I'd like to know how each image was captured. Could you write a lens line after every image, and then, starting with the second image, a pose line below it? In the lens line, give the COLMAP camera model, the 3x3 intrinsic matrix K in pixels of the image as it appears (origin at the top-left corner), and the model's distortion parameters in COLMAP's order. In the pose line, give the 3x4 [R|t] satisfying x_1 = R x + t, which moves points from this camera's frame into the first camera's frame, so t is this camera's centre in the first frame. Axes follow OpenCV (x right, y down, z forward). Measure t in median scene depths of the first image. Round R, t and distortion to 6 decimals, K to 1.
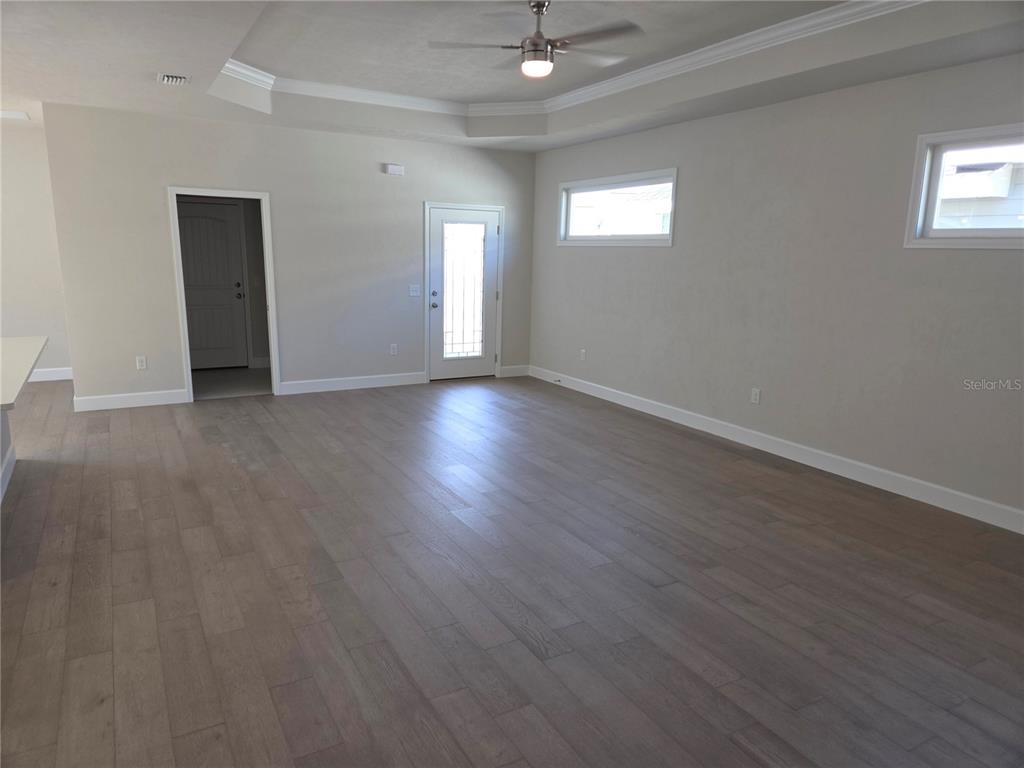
lens RADIAL K [[688.5, 0, 512.0], [0, 688.5, 384.0], [0, 0, 1]] dist [0.080474, -0.072997]
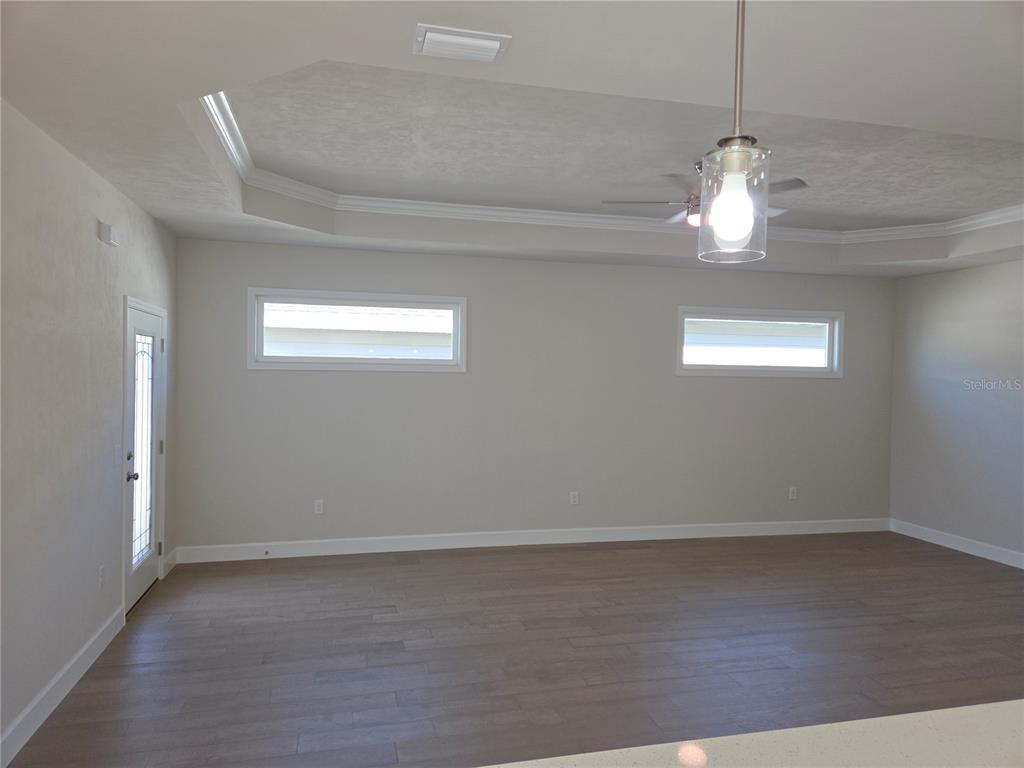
lens RADIAL K [[664.1, 0, 512.0], [0, 664.1, 384.0], [0, 0, 1]] dist [0.043078, -0.058441]
pose [[0.292078, -0.026835, 0.956018, -0.656394], [0.179532, 0.983375, -0.027247, -0.142156], [-0.939393, 0.179594, 0.292039, 0.654414]]
